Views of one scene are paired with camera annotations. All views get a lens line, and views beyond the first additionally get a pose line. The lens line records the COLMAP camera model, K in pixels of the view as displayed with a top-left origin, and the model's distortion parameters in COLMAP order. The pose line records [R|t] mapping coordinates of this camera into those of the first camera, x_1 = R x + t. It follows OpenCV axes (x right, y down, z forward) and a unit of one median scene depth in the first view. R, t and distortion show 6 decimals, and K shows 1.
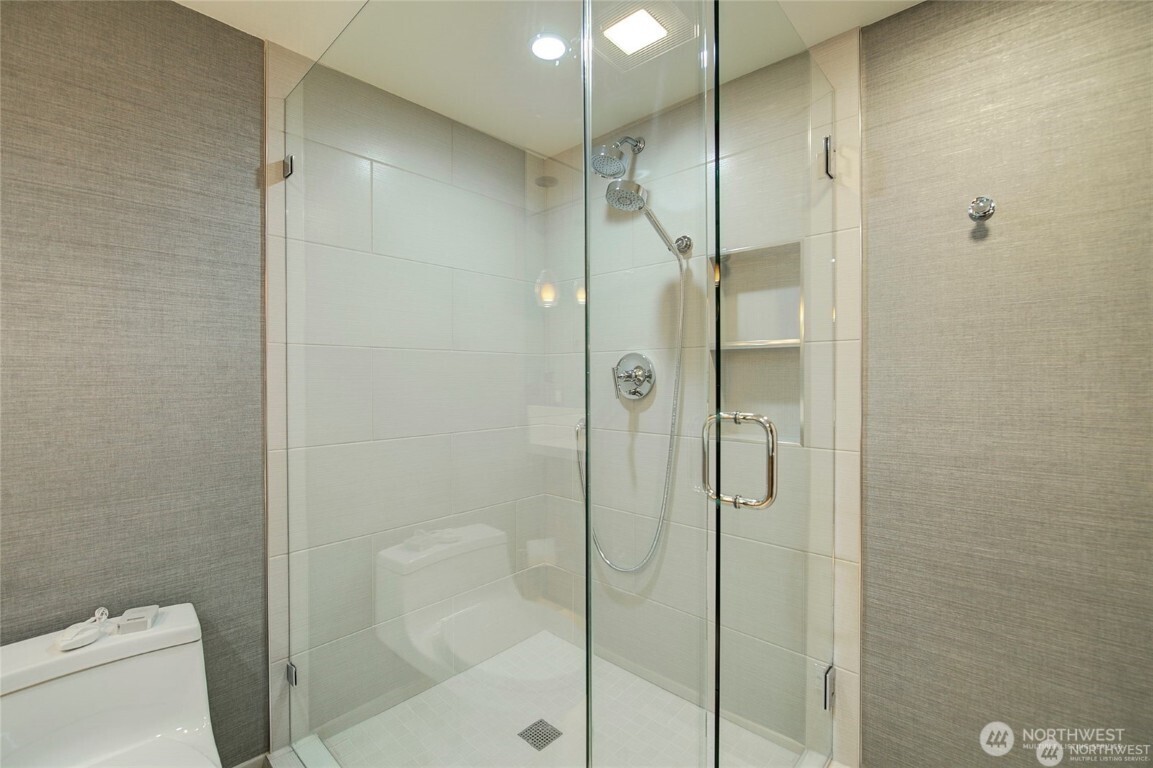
lens RADIAL K [[496.6, 0, 577.3], [0, 496.6, 380.3], [0, 0, 1]] dist [-0.014393, 0.001134]
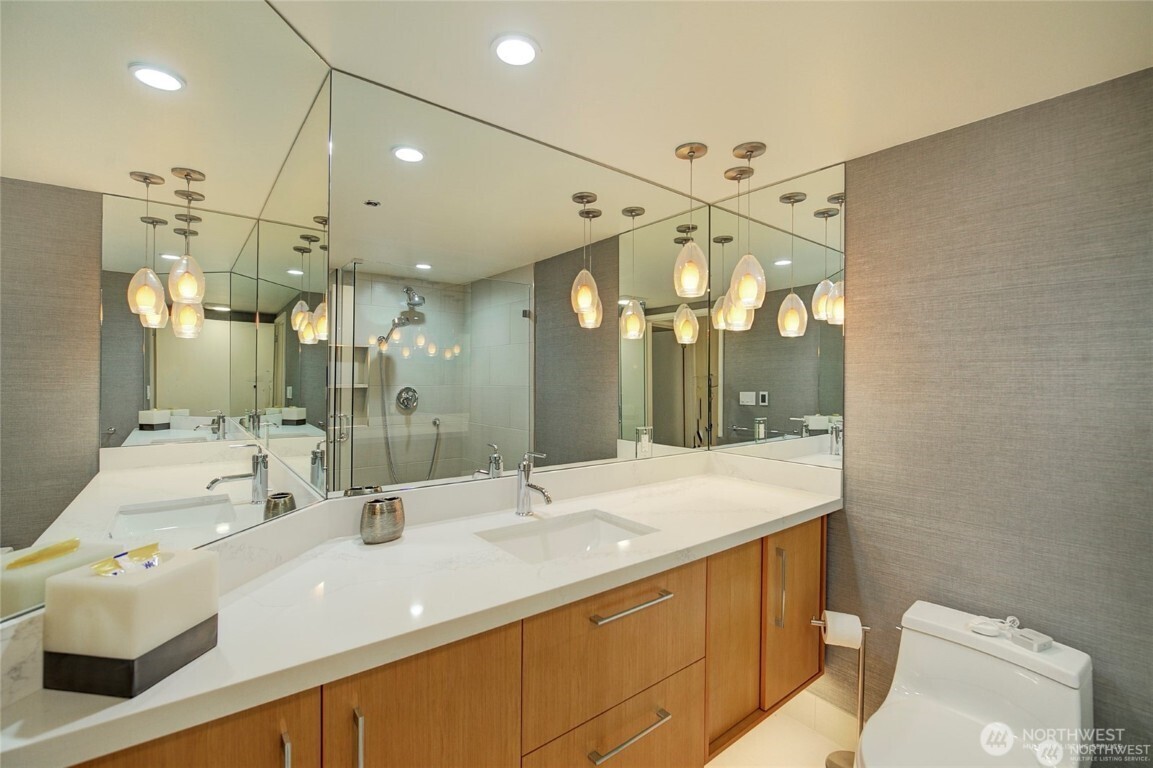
lens RADIAL K [[496.6, 0, 577.1], [0, 496.6, 381.5], [0, 0, 1]] dist [-0.014393, 0.001134]
pose [[-0.160208, 0.003024, -0.987079, 0.440457], [-0.019960, 0.999781, 0.006302, -0.121878], [0.986881, 0.020712, -0.160112, 0.086730]]
